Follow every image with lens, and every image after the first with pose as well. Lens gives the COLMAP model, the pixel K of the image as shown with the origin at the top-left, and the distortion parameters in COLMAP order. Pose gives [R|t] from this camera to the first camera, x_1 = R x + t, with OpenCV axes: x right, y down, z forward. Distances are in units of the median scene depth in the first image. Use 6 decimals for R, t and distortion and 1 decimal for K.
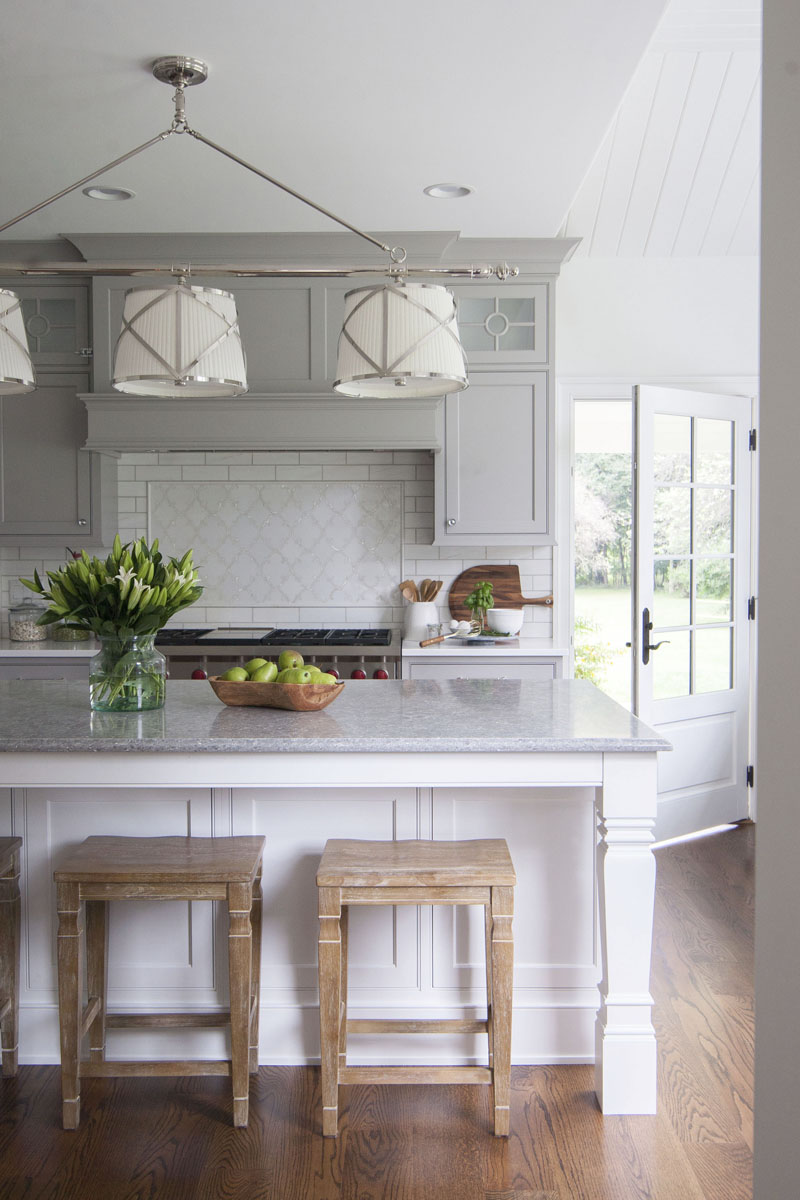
lens RADIAL K [[1212.9, 0, 400.0], [0, 1212.9, 600.0], [0, 0, 1]] dist [0.006161, 0.015065]
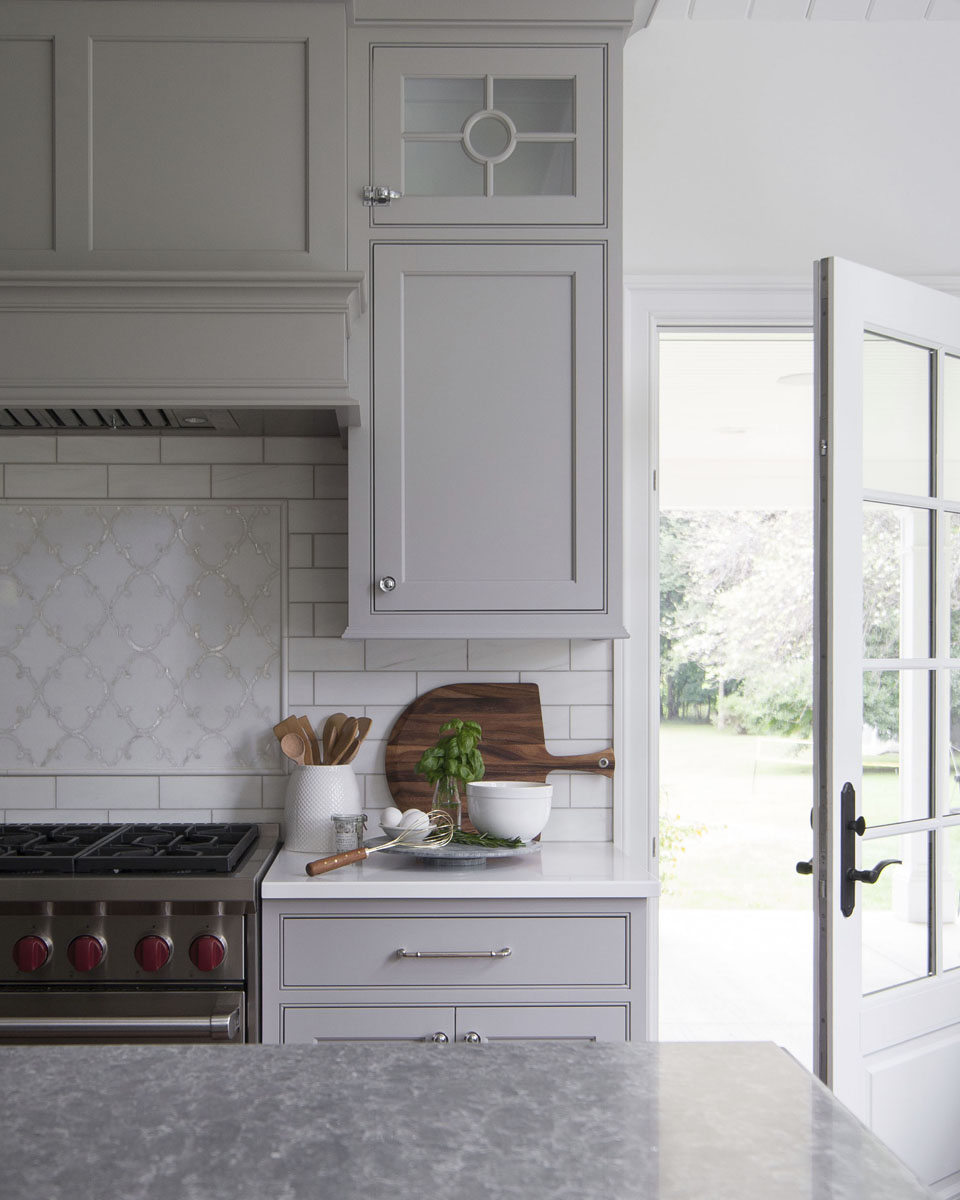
lens RADIAL K [[1504.0, 0, 399.6], [0, 1504.0, 669.4], [0, 0, 1]] dist [0.102211, -0.005160]
pose [[0.999910, 0.001238, 0.013385, 0.064910], [-0.000644, 0.999019, -0.044287, -0.015244], [-0.013426, 0.044274, 0.998929, 0.743190]]
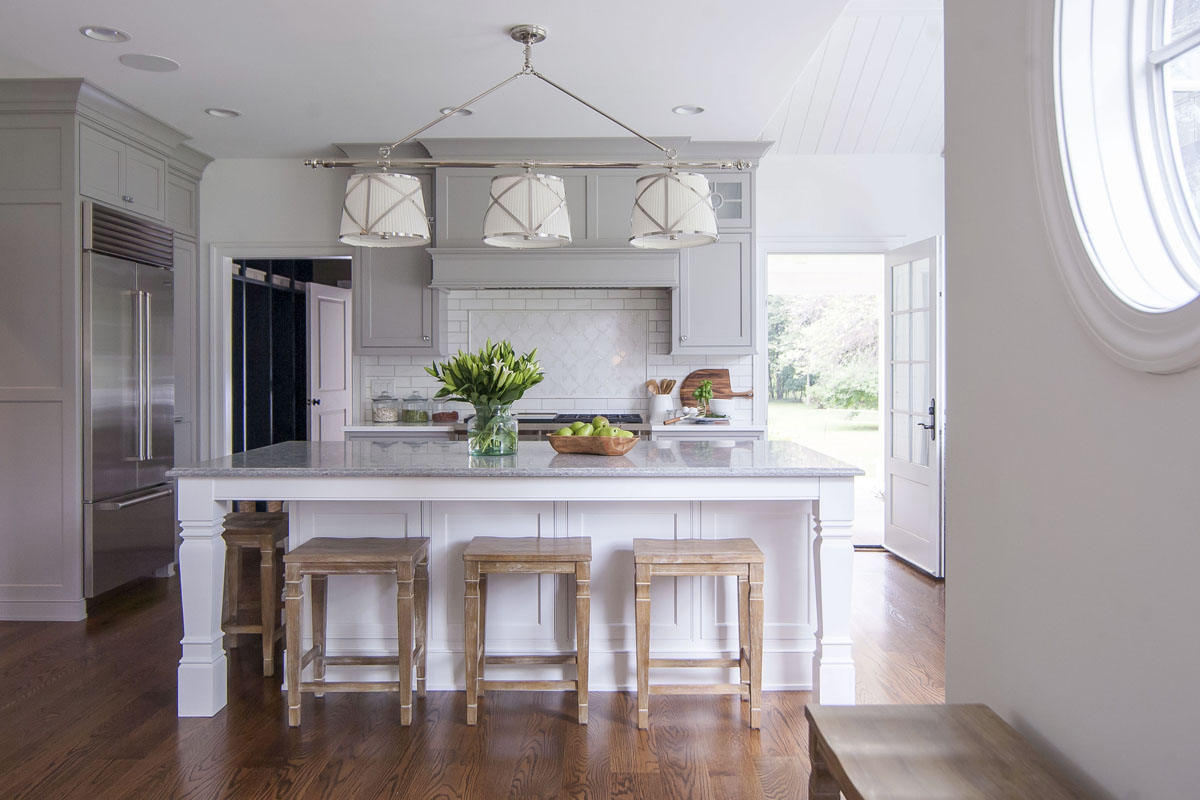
lens RADIAL K [[923.8, 0, 602.9], [0, 923.8, 383.3], [0, 0, 1]] dist [-0.004570, -0.001436]
pose [[0.999995, -0.000254, 0.003020, -0.091748], [0.000346, 0.999537, -0.030435, 0.036033], [-0.003011, 0.030436, 0.999532, -0.139423]]
